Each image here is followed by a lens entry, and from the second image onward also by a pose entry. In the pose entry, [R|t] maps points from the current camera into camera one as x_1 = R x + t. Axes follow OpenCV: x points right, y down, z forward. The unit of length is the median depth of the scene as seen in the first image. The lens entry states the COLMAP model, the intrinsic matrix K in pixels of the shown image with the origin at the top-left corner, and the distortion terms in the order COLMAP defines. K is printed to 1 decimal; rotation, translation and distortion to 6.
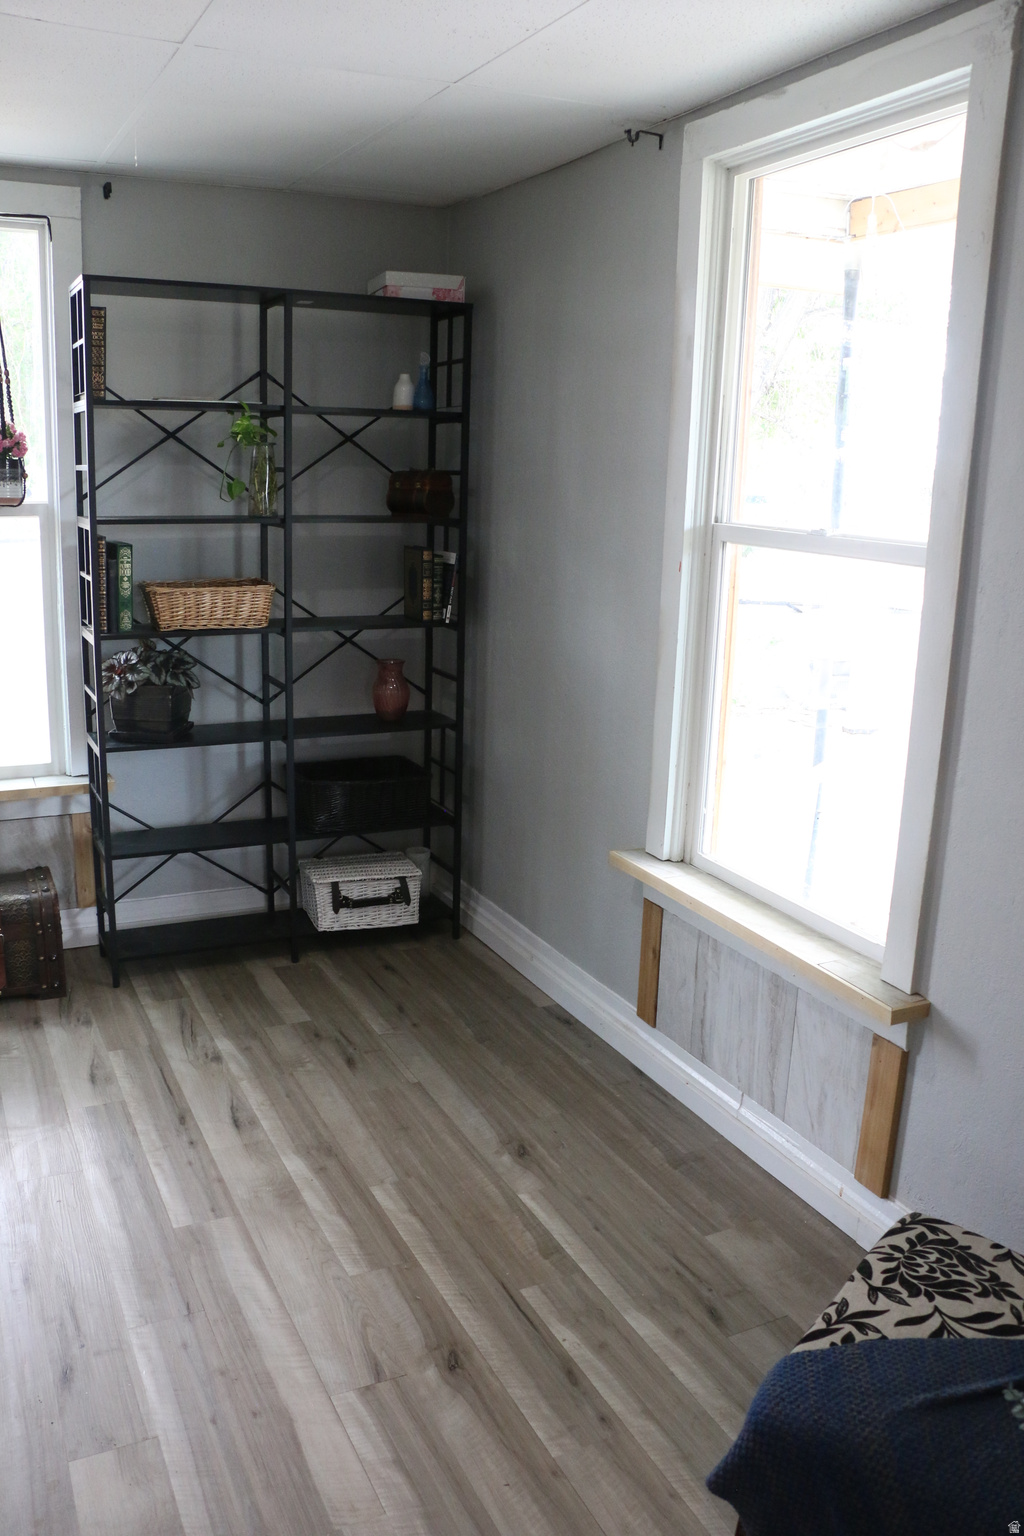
lens RADIAL K [[1246.6, 0, 511.5], [0, 1246.6, 776.7], [0, 0, 1]] dist [-0.186163, 0.156761]
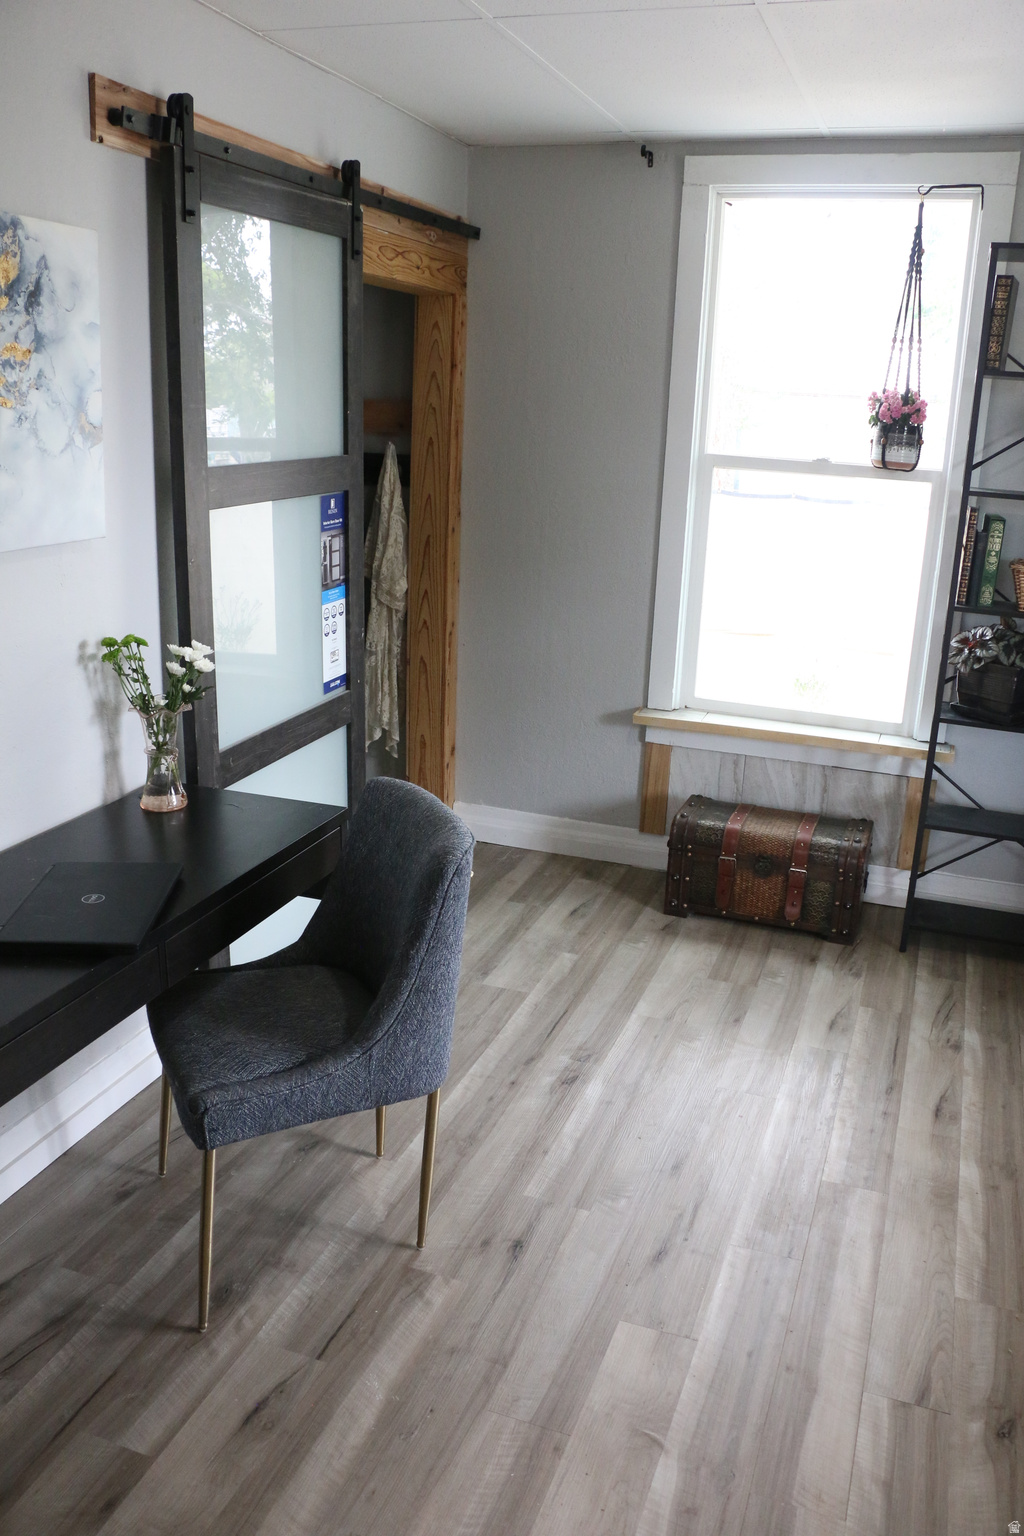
lens RADIAL K [[1246.6, 0, 511.5], [0, 1246.6, 776.7], [0, 0, 1]] dist [-0.186163, 0.156761]
pose [[0.696112, 0.209709, -0.686622, 0.121629], [-0.193672, 0.975783, 0.101677, -0.009916], [0.691317, 0.062201, 0.719869, 0.038128]]
